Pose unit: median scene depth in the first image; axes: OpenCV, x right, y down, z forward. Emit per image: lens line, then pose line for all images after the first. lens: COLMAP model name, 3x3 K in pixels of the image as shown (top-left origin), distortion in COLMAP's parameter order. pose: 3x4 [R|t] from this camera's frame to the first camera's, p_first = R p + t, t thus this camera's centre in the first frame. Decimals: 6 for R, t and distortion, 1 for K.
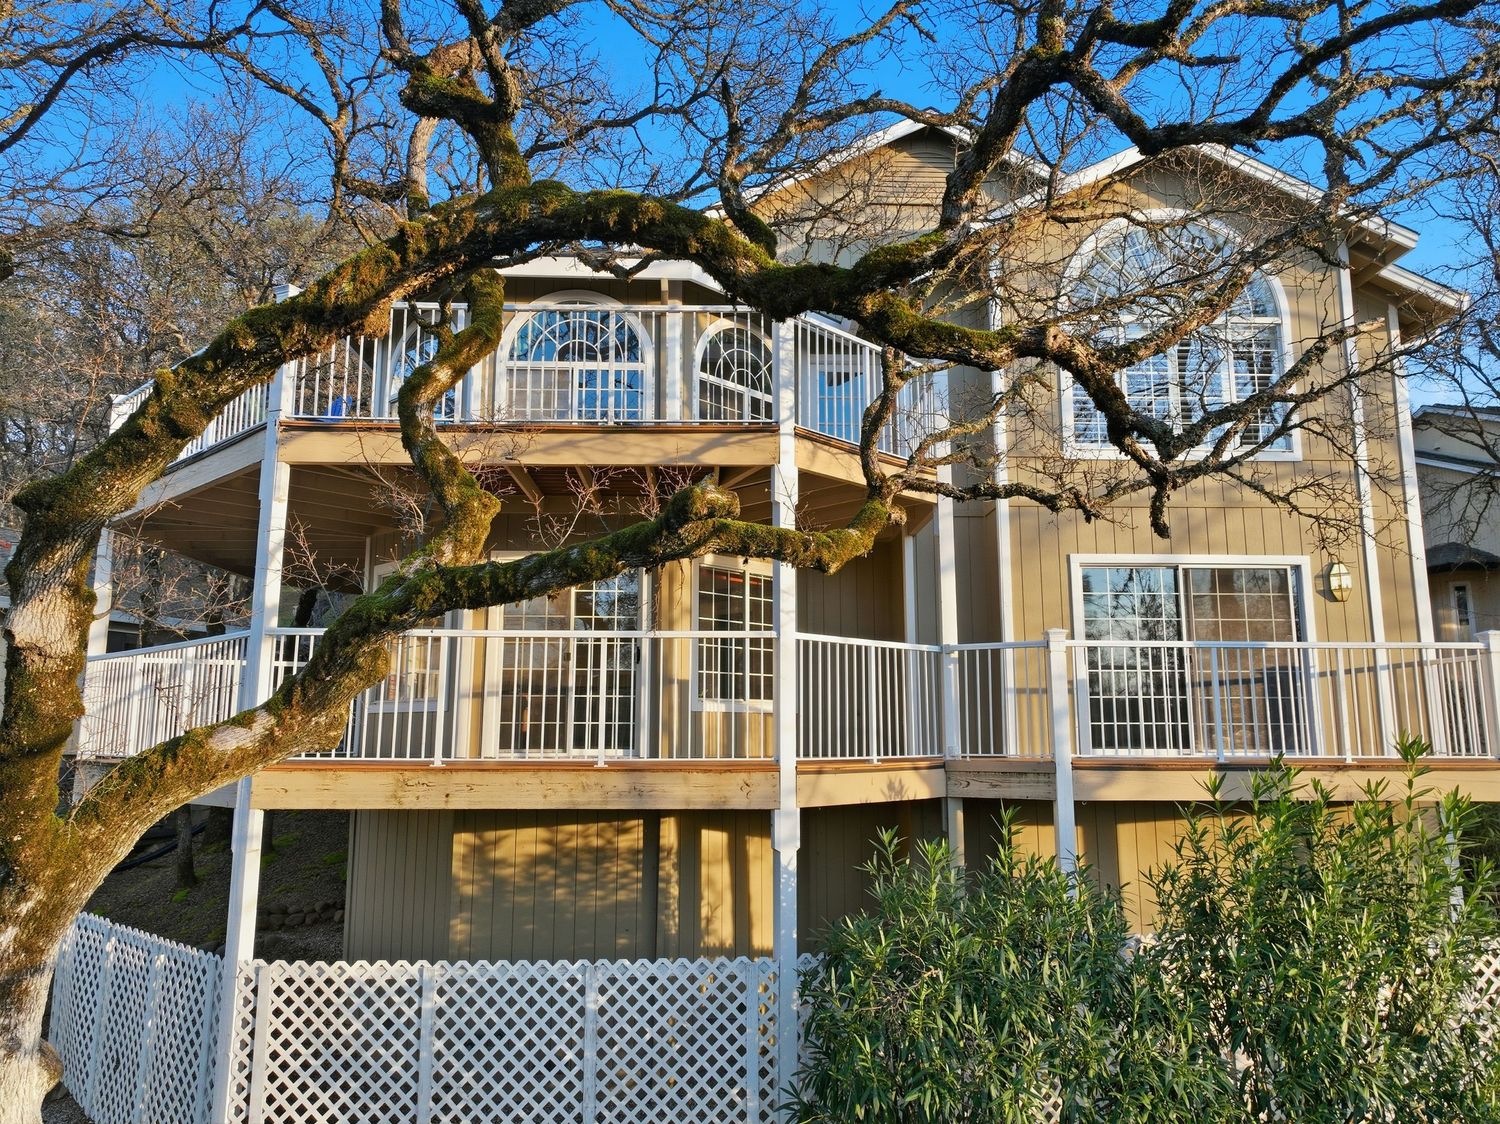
lens RADIAL K [[1064.8, 0, 755.4], [0, 1064.8, 551.8], [0, 0, 1]] dist [-0.000122, 0.015502]
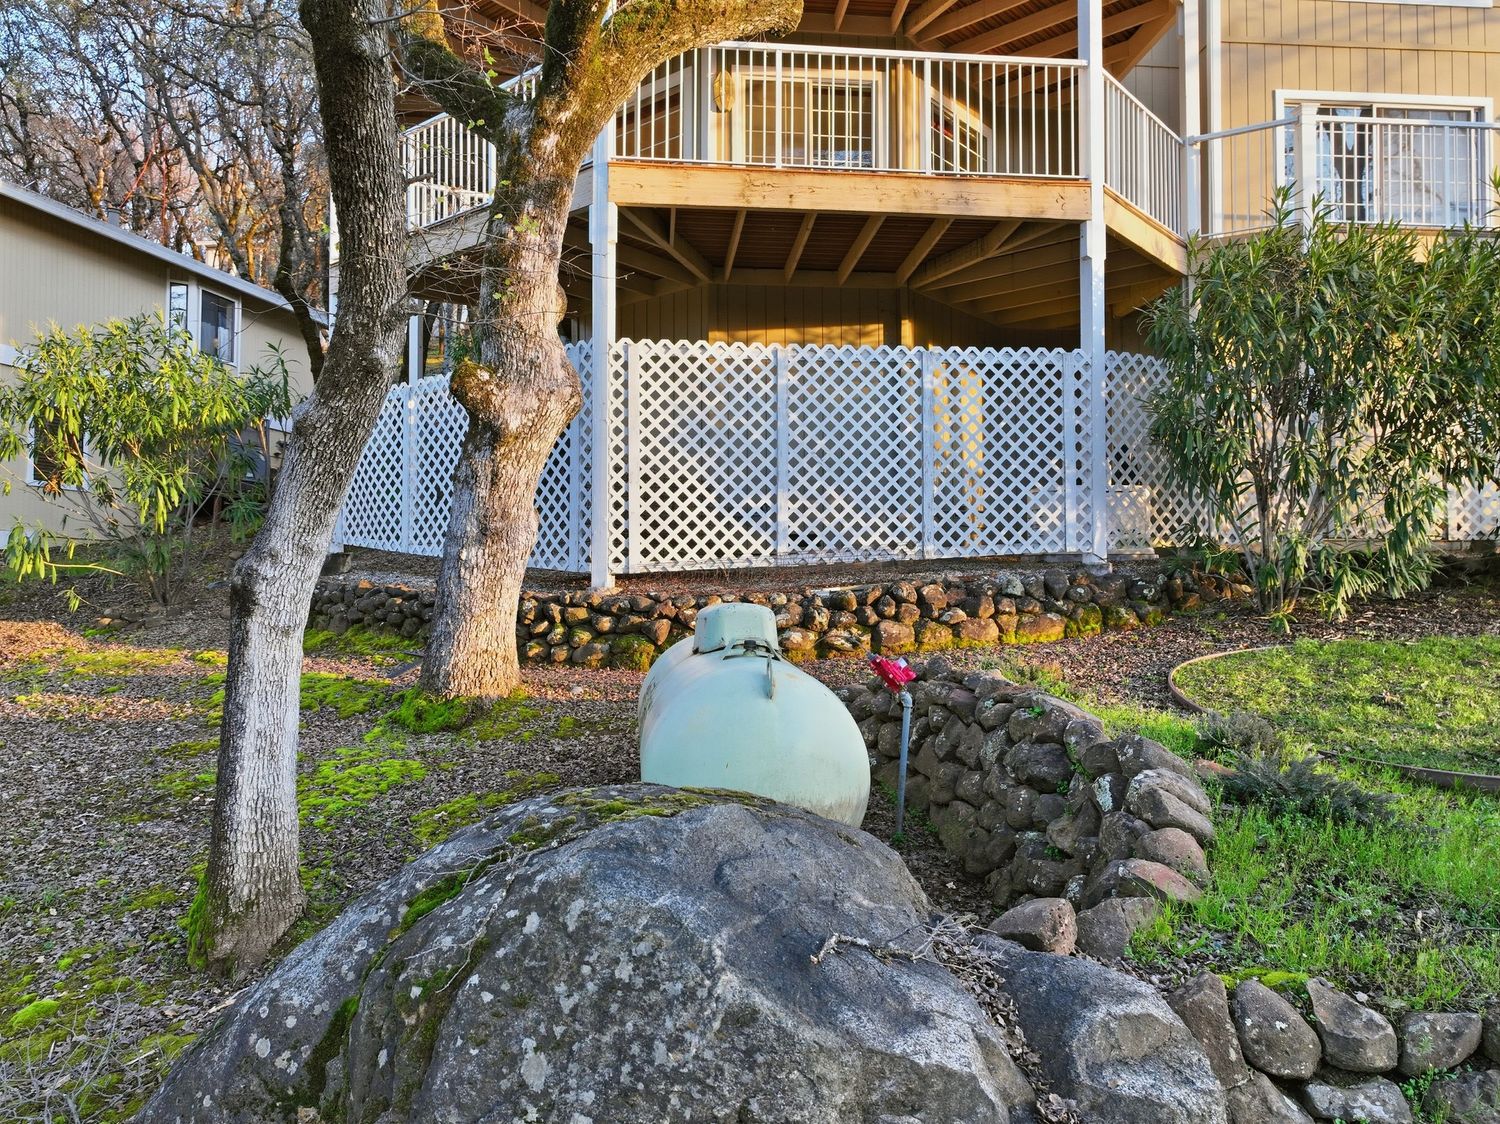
lens RADIAL K [[1064.8, 0, 751.3], [0, 1064.8, 562.5], [0, 0, 1]] dist [-0.000122, 0.015502]
pose [[0.997842, -0.000715, 0.065660, -0.411920], [-0.008189, 0.990779, 0.135238, 0.462349], [-0.065151, -0.135484, 0.988635, -0.104809]]
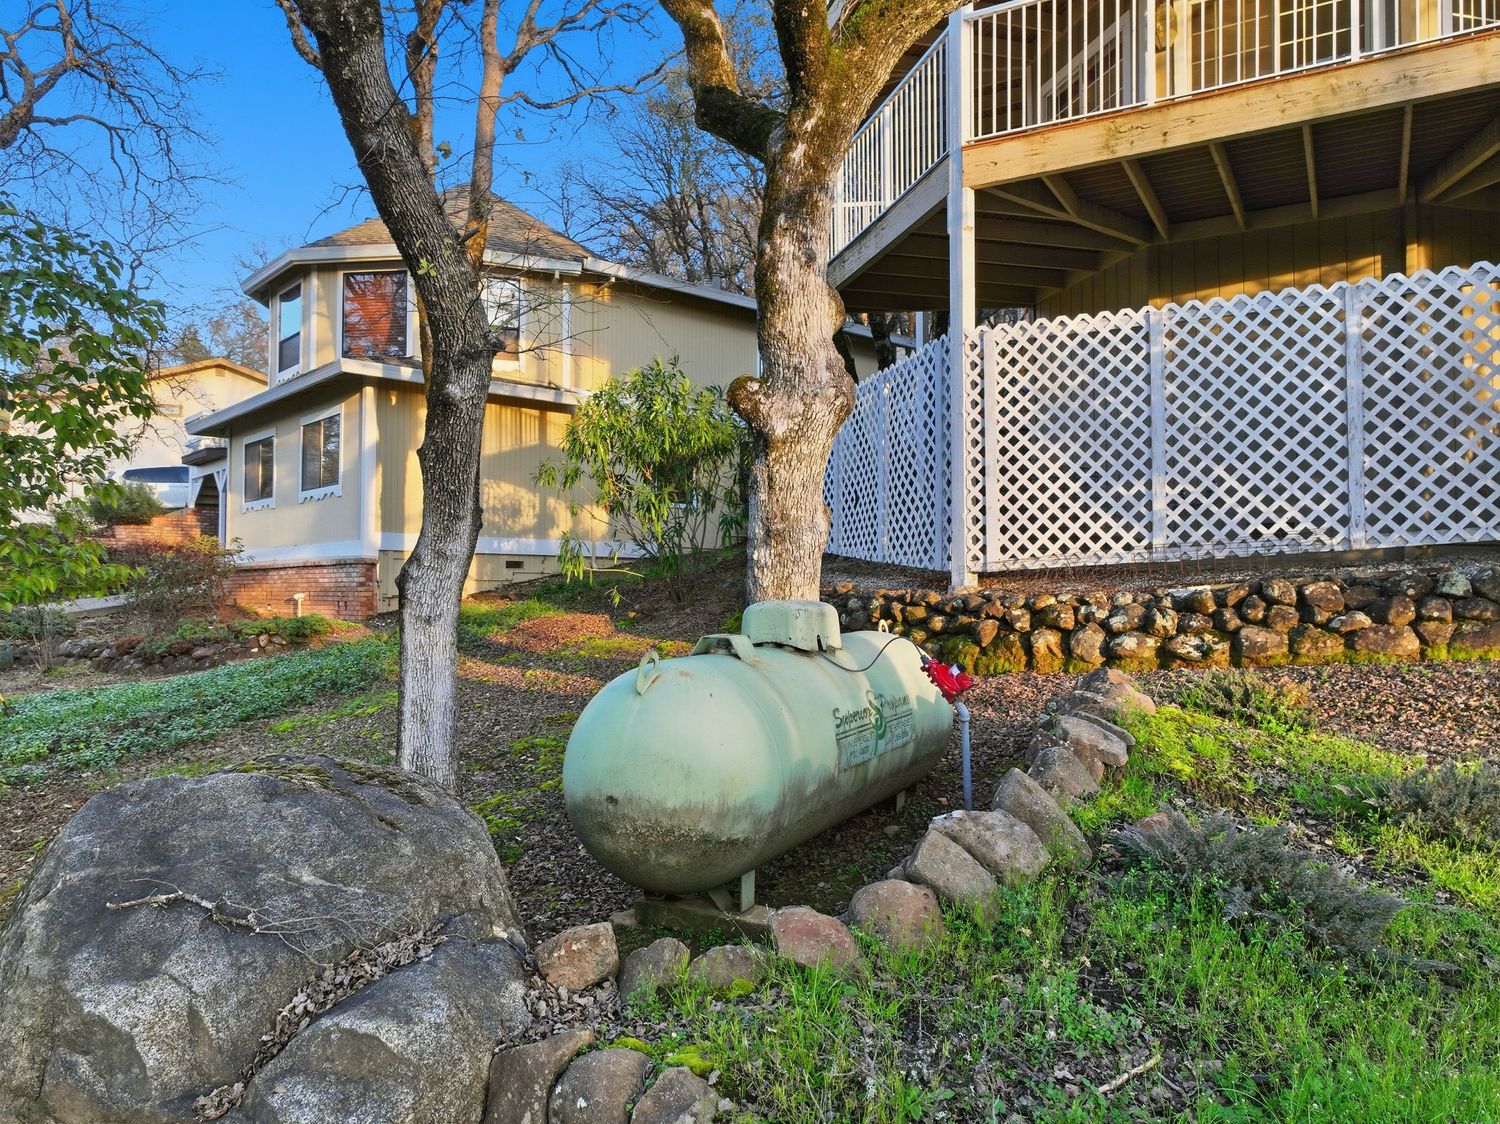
lens RADIAL K [[1064.8, 0, 743.6], [0, 1064.8, 561.2], [0, 0, 1]] dist [-0.000122, 0.015502]
pose [[0.847416, -0.016704, -0.530666, -0.118304], [0.087091, 0.990339, 0.107903, 0.478697], [0.523737, -0.137655, 0.840684, -0.019470]]
